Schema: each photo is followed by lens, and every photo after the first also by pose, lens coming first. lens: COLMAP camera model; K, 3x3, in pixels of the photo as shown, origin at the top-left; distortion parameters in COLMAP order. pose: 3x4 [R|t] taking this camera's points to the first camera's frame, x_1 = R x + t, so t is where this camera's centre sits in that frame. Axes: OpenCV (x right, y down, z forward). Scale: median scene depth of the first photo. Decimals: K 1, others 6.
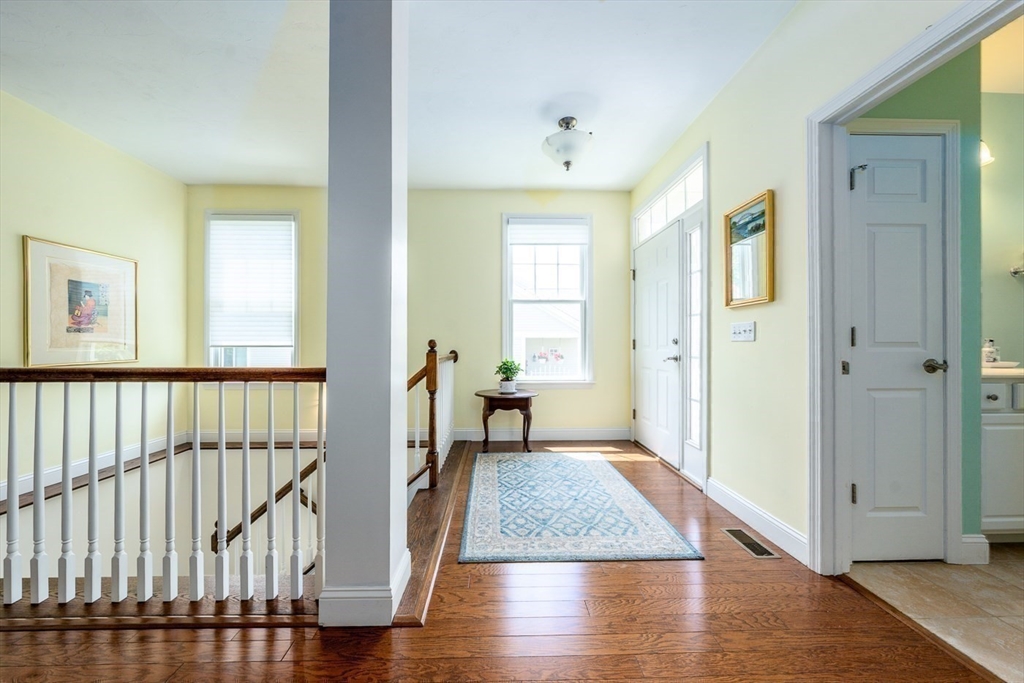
lens RADIAL K [[356.6, 0, 512.0], [0, 356.6, 341.5], [0, 0, 1]] dist [-0.000097, -0.000043]
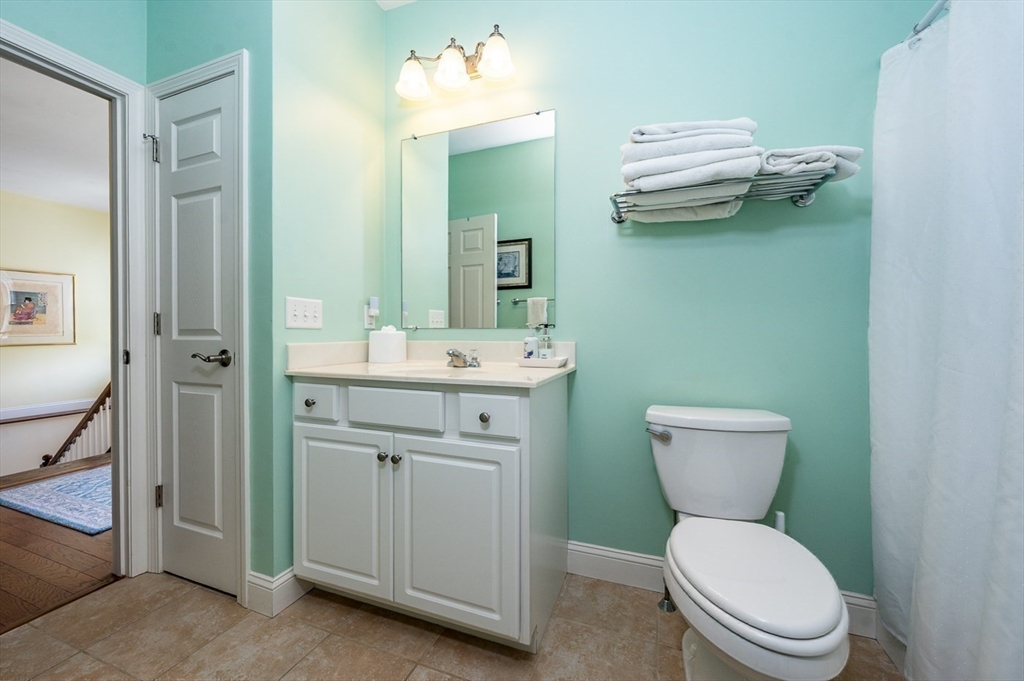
lens RADIAL K [[387.2, 0, 512.0], [0, 387.2, 340.5], [0, 0, 1]] dist [-0.000023, 0.000004]
pose [[0.918966, 0.009394, -0.394225, 1.918276], [-0.001680, 0.999800, 0.019908, 0.008790], [0.394333, -0.017632, 0.918798, 0.402908]]
